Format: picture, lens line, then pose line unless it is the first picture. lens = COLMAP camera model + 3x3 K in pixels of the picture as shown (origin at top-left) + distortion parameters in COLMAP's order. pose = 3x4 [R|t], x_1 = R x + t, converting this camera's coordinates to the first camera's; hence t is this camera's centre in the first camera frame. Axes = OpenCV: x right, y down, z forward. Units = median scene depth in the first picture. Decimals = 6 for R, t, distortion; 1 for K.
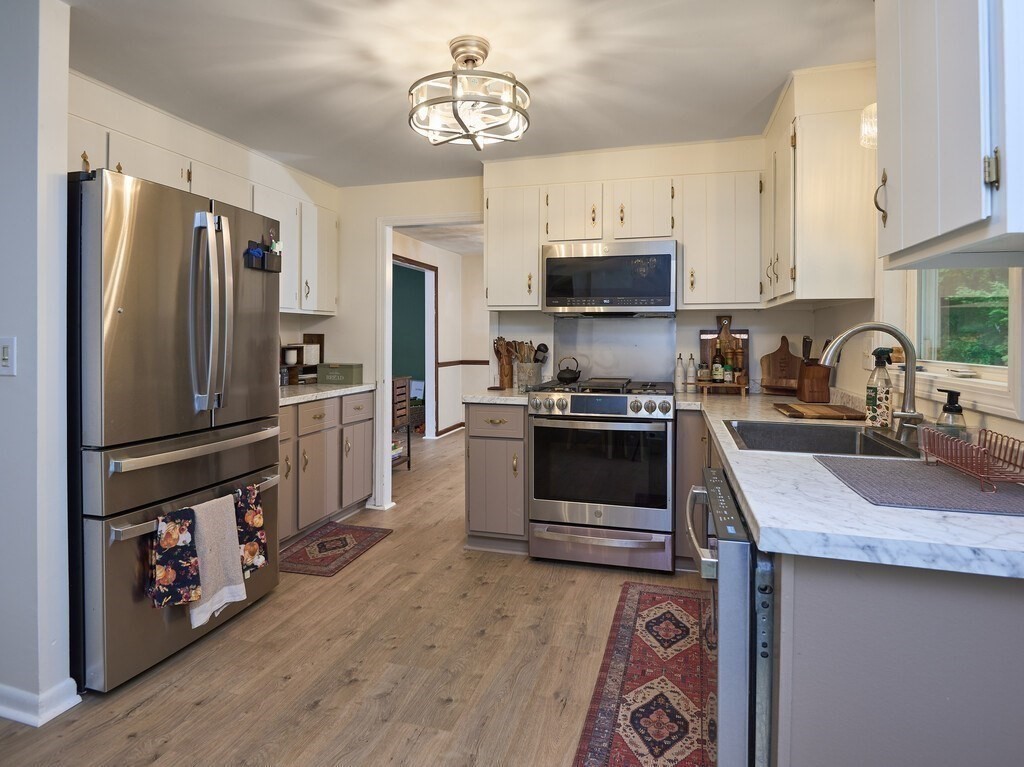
lens RADIAL K [[589.9, 0, 481.0], [0, 589.9, 339.7], [0, 0, 1]] dist [-0.007769, -0.007266]
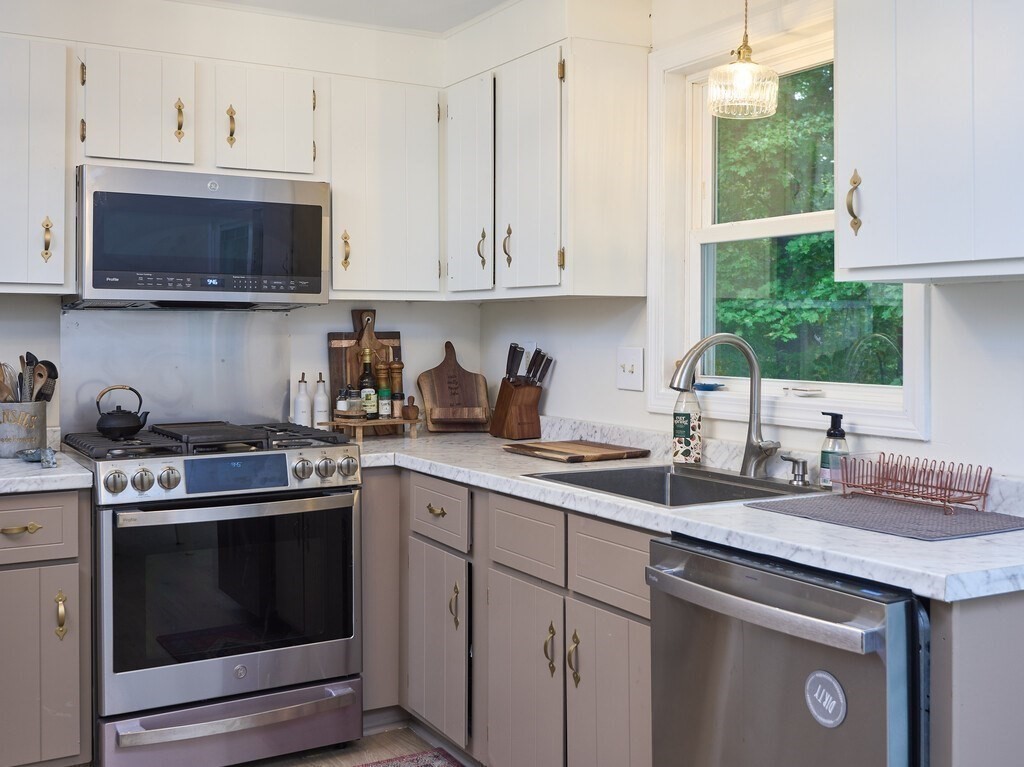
lens RADIAL K [[1145.5, 0, 510.5], [0, 1145.5, 322.8], [0, 0, 1]] dist [0.006032, 0.000000]
pose [[0.678961, 0.000279, 0.734174, -0.509252], [0.005299, 0.999972, -0.005281, -0.027417], [-0.734155, 0.007476, 0.678941, 0.110743]]
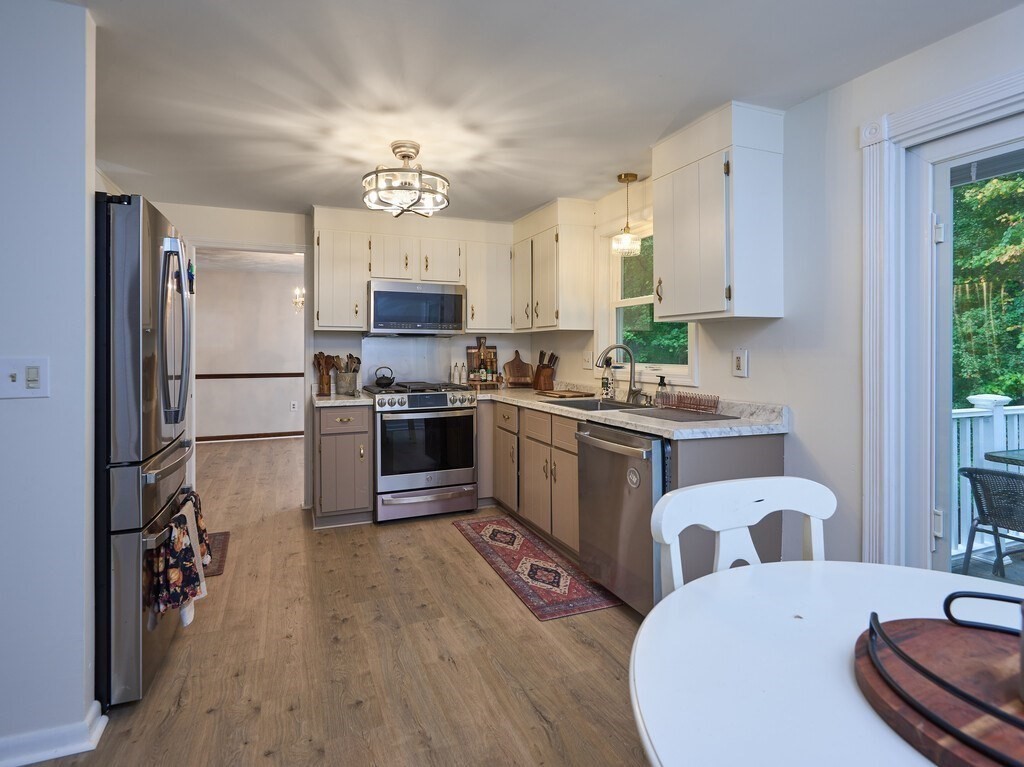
lens RADIAL K [[543.4, 0, 486.1], [0, 543.4, 347.2], [0, 0, 1]] dist [0.000676, 0.005095]
pose [[0.783681, -0.001966, 0.621161, -0.609221], [0.007340, 0.999954, -0.006095, -0.008128], [-0.621120, 0.009336, 0.783660, -0.116369]]
